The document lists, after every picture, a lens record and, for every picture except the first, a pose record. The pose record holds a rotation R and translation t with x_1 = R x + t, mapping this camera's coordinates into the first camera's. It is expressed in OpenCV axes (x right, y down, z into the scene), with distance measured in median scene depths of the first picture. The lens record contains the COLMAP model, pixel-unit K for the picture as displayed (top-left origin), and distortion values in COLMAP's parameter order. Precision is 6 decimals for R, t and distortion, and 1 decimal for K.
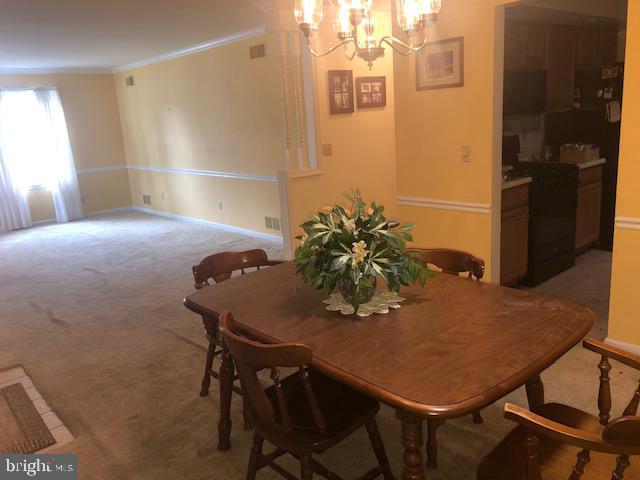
lens RADIAL K [[516.3, 0, 320.4], [0, 516.3, 238.3], [0, 0, 1]] dist [0.011918, -0.021327]
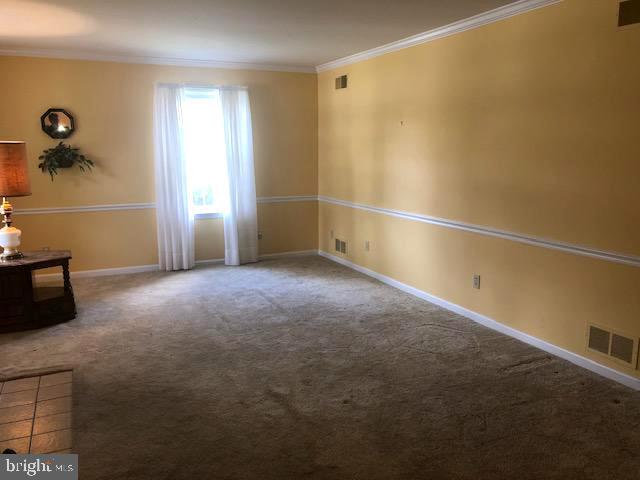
lens RADIAL K [[516.3, 0, 319.0], [0, 516.3, 241.7], [0, 0, 1]] dist [0.011918, -0.021327]
pose [[0.956669, 0.111140, -0.269132, -0.182050], [-0.123339, 0.991947, -0.028793, -0.059186], [0.263765, 0.060740, 0.962673, 0.315356]]
